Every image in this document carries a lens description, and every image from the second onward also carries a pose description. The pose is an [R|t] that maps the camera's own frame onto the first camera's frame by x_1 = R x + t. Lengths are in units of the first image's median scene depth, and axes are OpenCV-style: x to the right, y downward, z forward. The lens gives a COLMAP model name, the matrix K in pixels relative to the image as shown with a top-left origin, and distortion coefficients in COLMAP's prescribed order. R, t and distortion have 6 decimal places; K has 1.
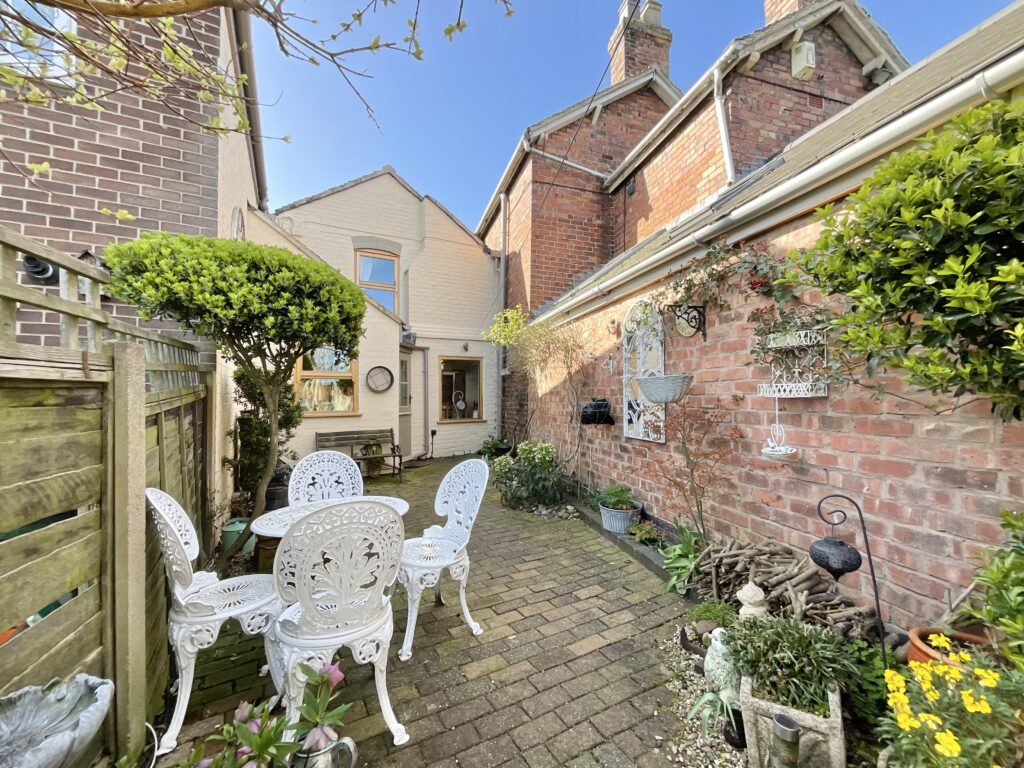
lens RADIAL K [[415.7, 0, 511.4], [0, 415.7, 385.2], [0, 0, 1]] dist [-0.008591, 0.006199]
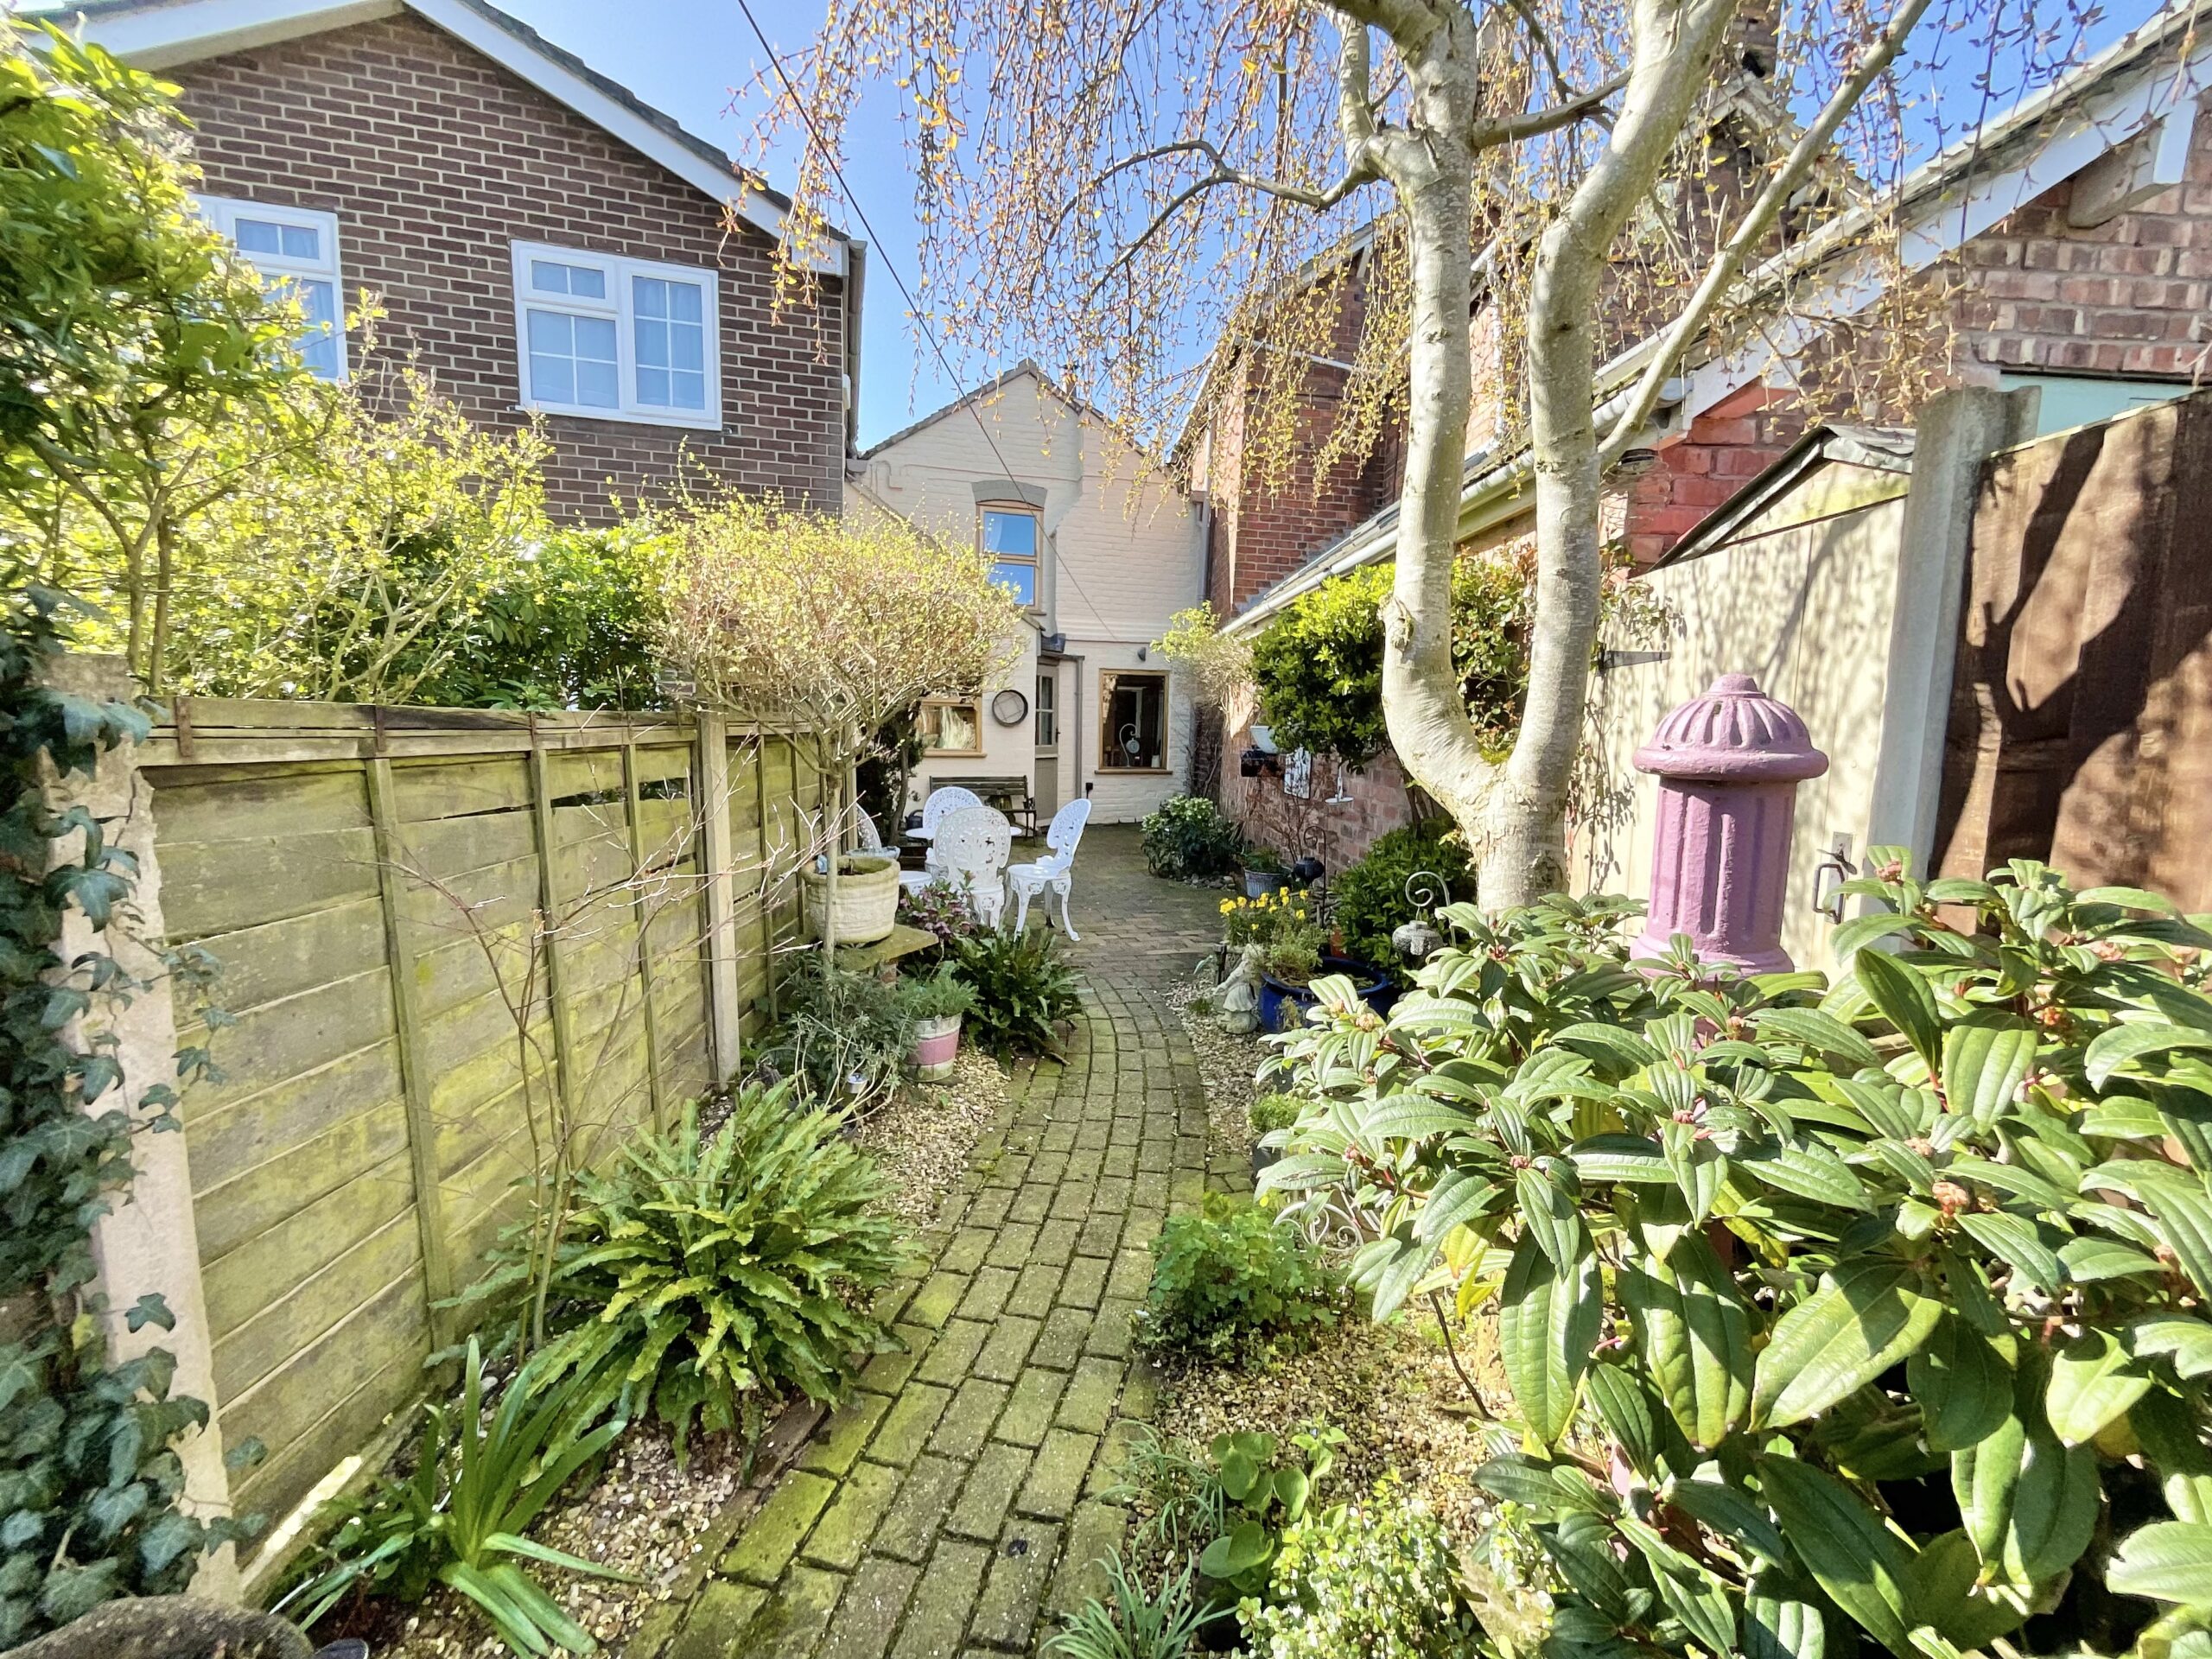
lens RADIAL K [[898.0, 0, 1104.6], [0, 898.0, 832.1], [0, 0, 1]] dist [-0.008591, 0.006199]
pose [[0.976208, 0.053078, -0.210240, 0.267916], [-0.021949, 0.988786, 0.147719, -0.048960], [0.215723, -0.139590, 0.966426, -0.734286]]
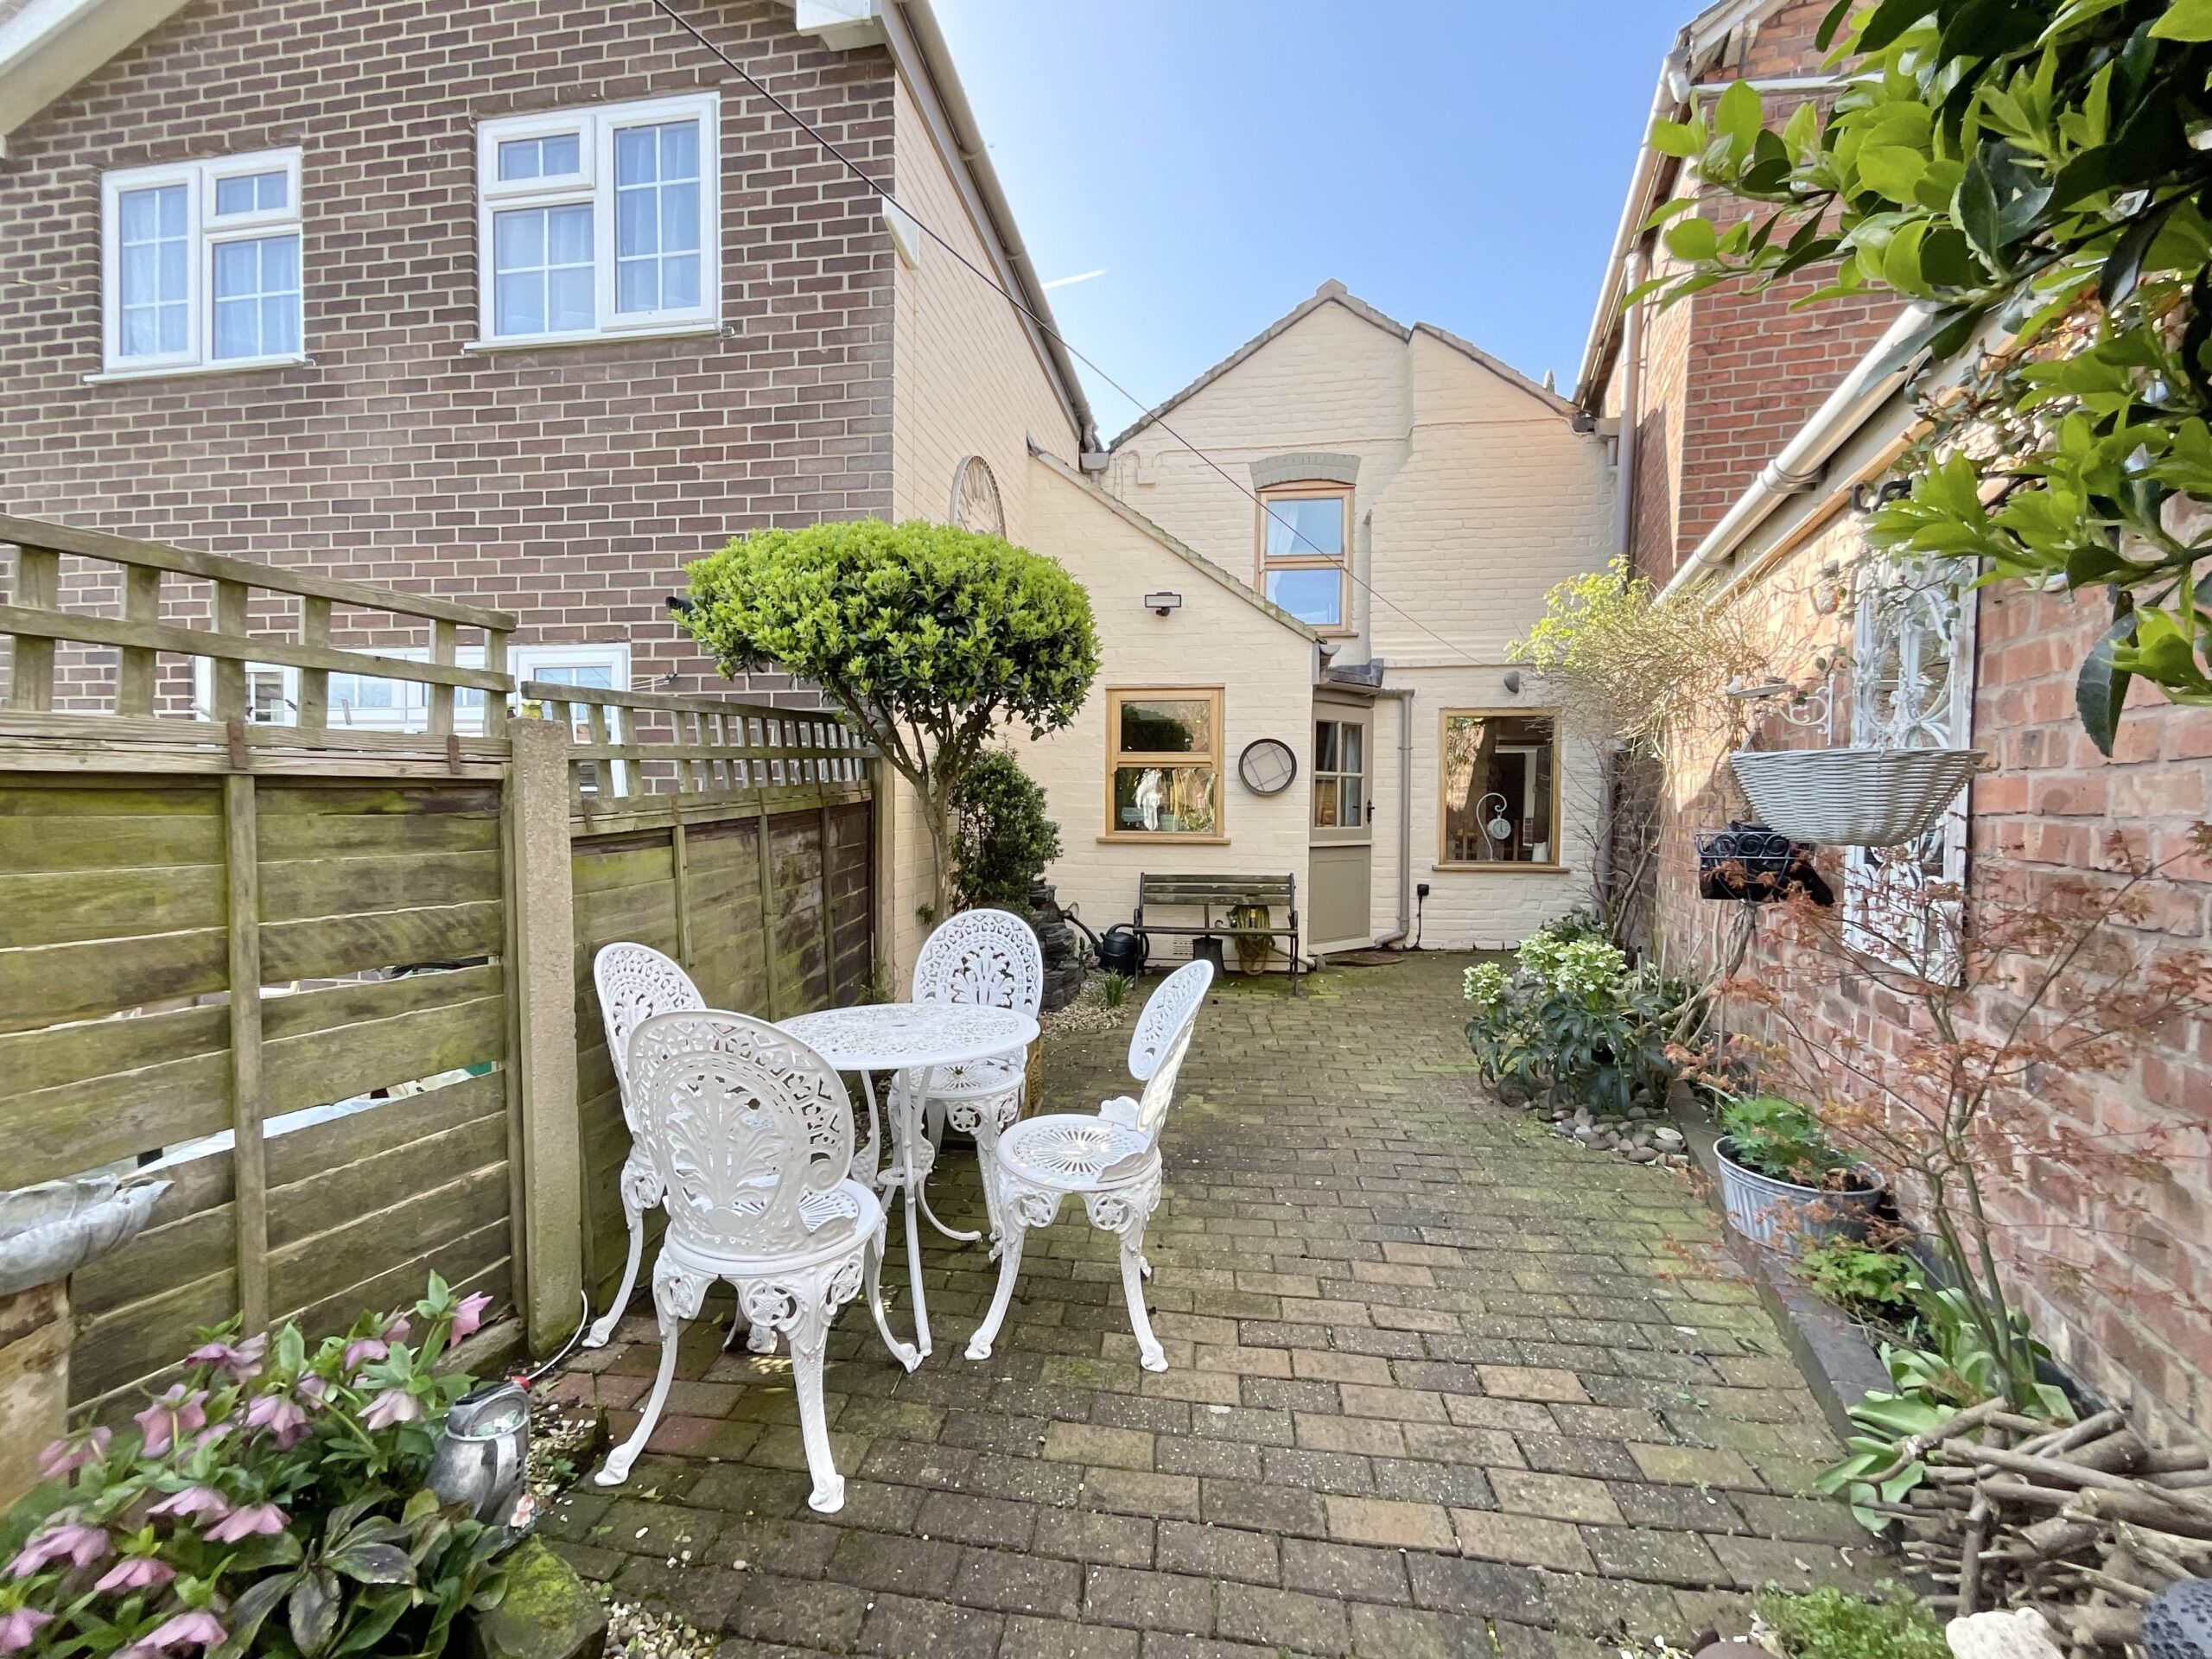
lens RADIAL K [[897.9, 0, 1106.0], [0, 897.9, 829.5], [0, 0, 1]] dist [-0.003838, 0.005445]
pose [[0.794071, 0.031543, -0.607006, 0.212815], [0.002913, 0.998444, 0.055695, -0.001460], [0.607818, -0.045994, 0.792744, 0.134776]]
